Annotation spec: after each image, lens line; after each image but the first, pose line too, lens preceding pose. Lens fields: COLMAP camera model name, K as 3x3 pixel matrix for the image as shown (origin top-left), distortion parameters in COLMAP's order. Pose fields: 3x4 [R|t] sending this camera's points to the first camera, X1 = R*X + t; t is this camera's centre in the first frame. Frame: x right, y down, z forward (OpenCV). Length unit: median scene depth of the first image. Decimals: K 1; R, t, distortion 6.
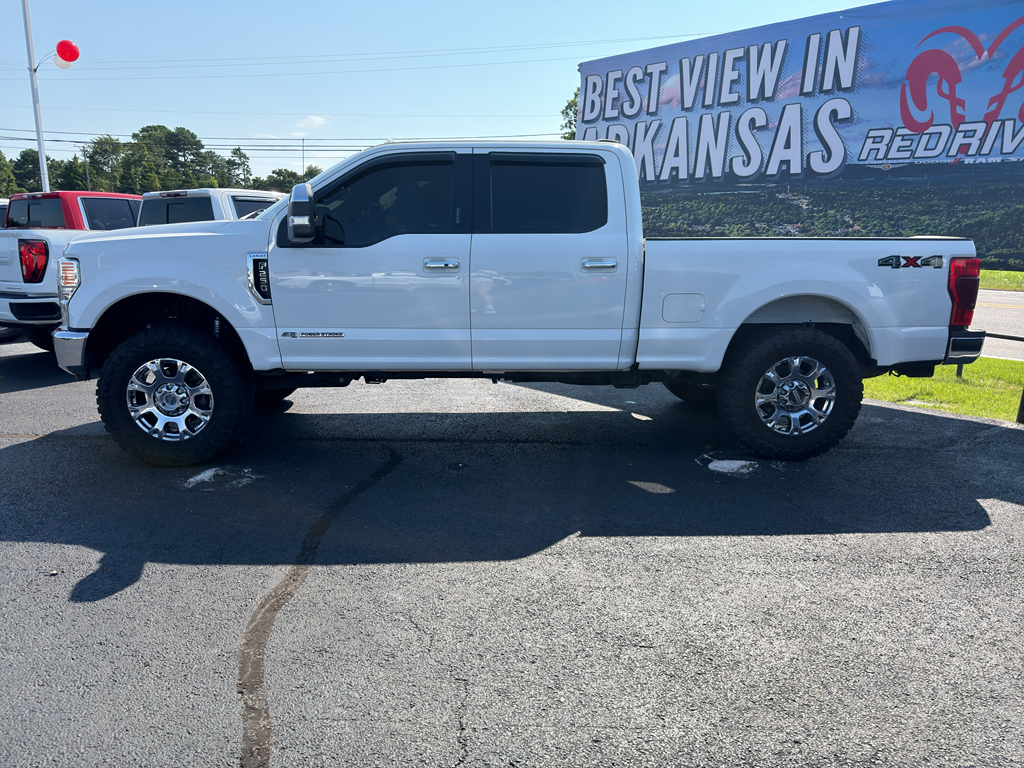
lens RADIAL K [[771.4, 0, 512.0], [0, 771.4, 384.0], [0, 0, 1]] dist [0.057778, -0.055314]
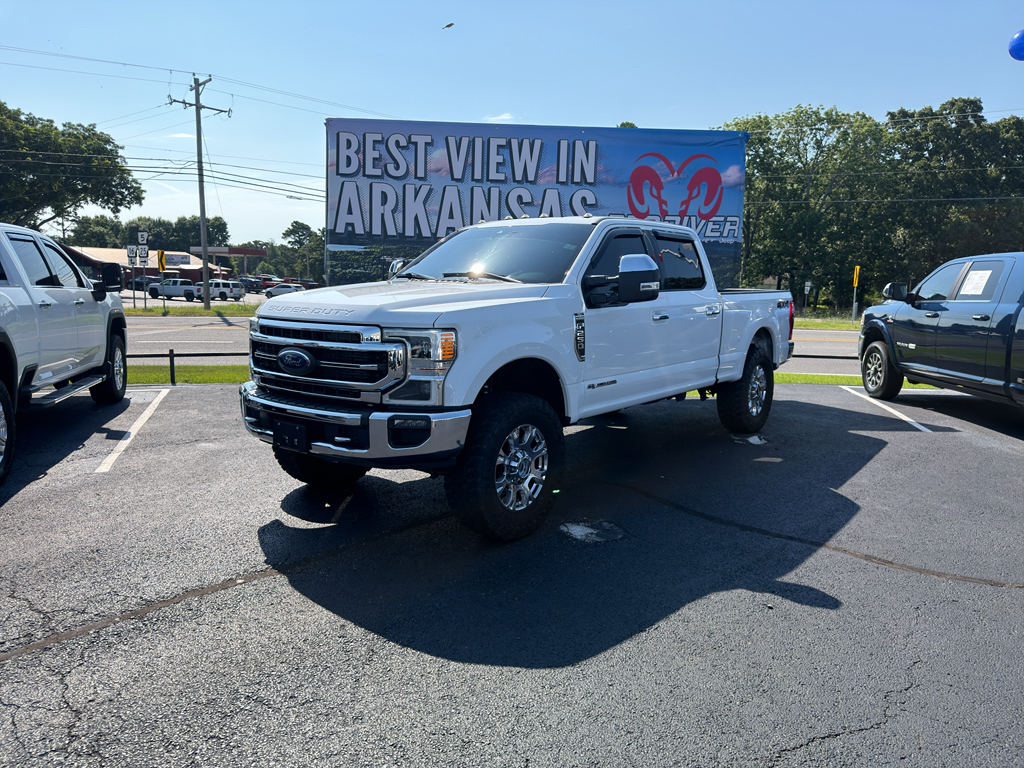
lens RADIAL K [[745.7, 0, 512.0], [0, 745.7, 384.0], [0, 0, 1]] dist [0.128153, -0.047571]
pose [[0.633692, -0.110155, 0.765702, -0.688310], [0.140714, 0.989711, 0.025927, -0.064921], [-0.760680, 0.091316, 0.642672, 0.236273]]
